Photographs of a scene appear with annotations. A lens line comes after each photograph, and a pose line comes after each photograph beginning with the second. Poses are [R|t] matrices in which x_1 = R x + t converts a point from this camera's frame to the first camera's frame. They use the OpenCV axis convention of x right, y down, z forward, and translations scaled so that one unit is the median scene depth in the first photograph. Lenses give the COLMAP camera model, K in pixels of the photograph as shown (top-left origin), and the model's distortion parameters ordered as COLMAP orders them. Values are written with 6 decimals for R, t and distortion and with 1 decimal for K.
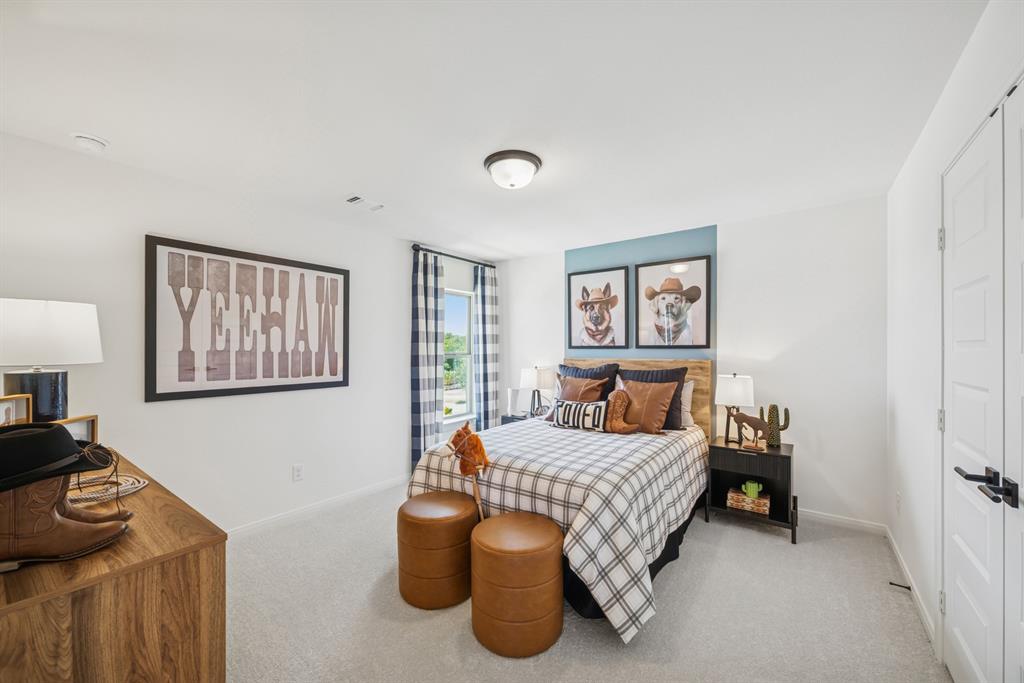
lens RADIAL K [[387.7, 0, 512.0], [0, 387.7, 341.5], [0, 0, 1]] dist [0.001067, 0.000206]
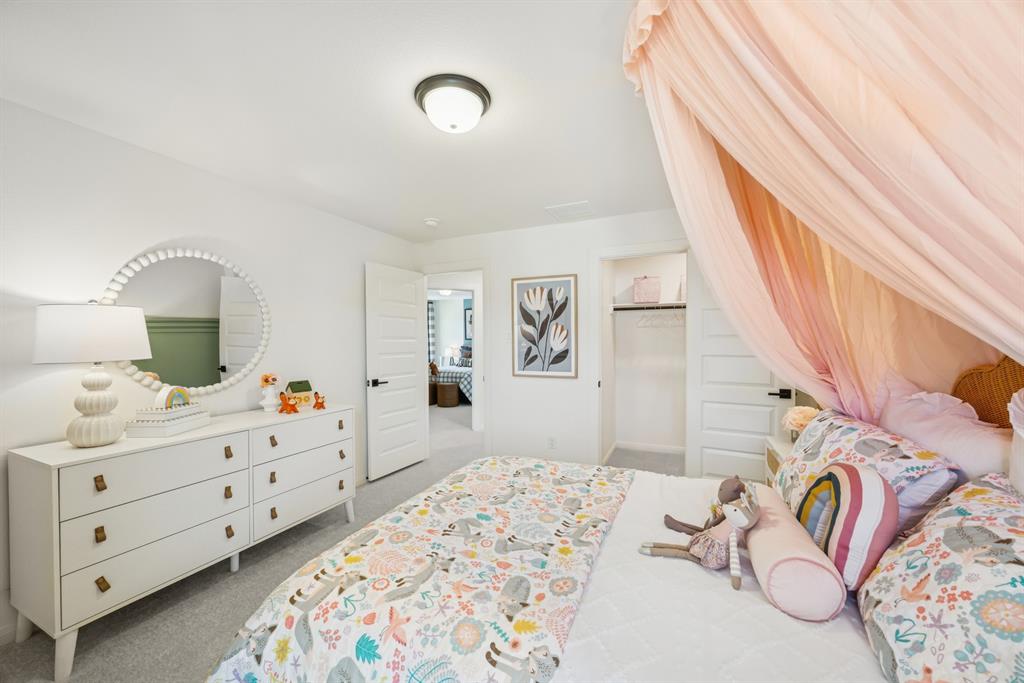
lens RADIAL K [[387.7, 0, 512.0], [0, 387.7, 341.5], [0, 0, 1]] dist [0.001067, 0.000206]
pose [[0.975432, -0.005589, 0.220232, -0.150410], [0.000068, 0.999686, 0.025067, -0.046429], [-0.220302, -0.024436, 0.975125, -2.091345]]
